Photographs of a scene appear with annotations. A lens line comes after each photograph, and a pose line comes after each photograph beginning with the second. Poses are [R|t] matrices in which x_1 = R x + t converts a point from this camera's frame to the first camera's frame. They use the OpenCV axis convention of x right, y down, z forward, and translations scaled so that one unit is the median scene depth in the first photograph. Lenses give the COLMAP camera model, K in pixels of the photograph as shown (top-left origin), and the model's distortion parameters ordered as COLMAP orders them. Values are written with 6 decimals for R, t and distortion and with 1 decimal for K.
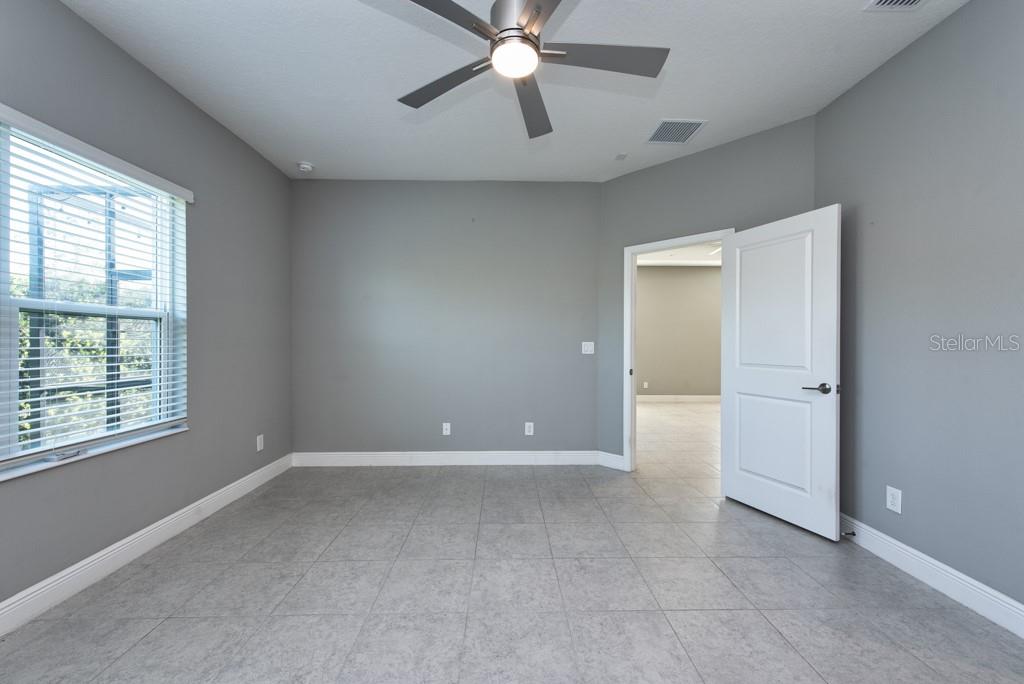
lens RADIAL K [[401.6, 0, 511.0], [0, 401.6, 344.2], [0, 0, 1]] dist [0.012117, -0.000295]
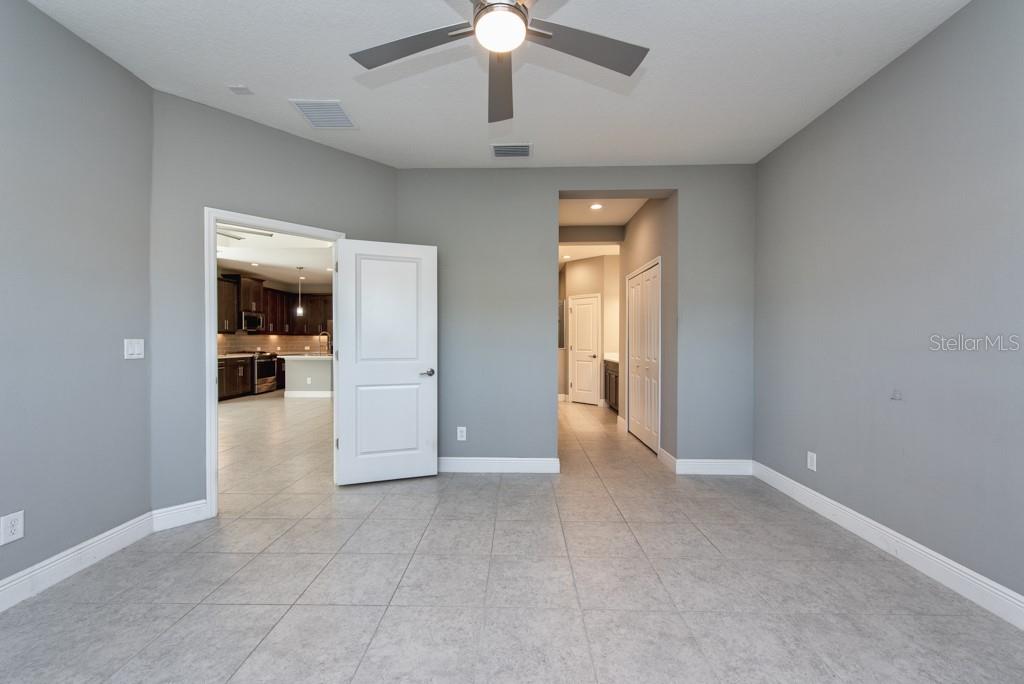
lens RADIAL K [[401.6, 0, 511.0], [0, 401.6, 344.2], [0, 0, 1]] dist [0.012117, -0.000295]
pose [[0.041703, -0.010416, 0.999076, -0.664154], [0.004008, 0.999939, 0.010258, -0.003400], [-0.999122, 0.003577, 0.041742, 0.684111]]
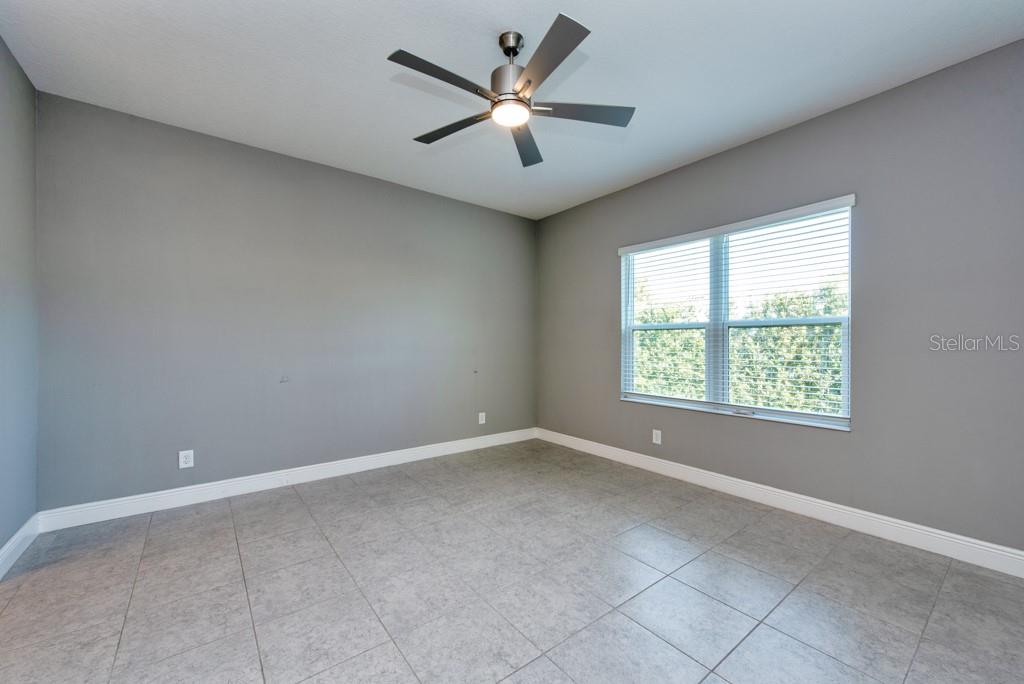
lens RADIAL K [[401.6, 0, 511.0], [0, 401.6, 344.2], [0, 0, 1]] dist [0.012117, -0.000295]
pose [[-0.802369, -0.005277, -0.596805, 0.543226], [-0.007072, 0.999975, 0.000665, -0.002001], [0.596786, 0.004754, -0.802386, 1.454715]]
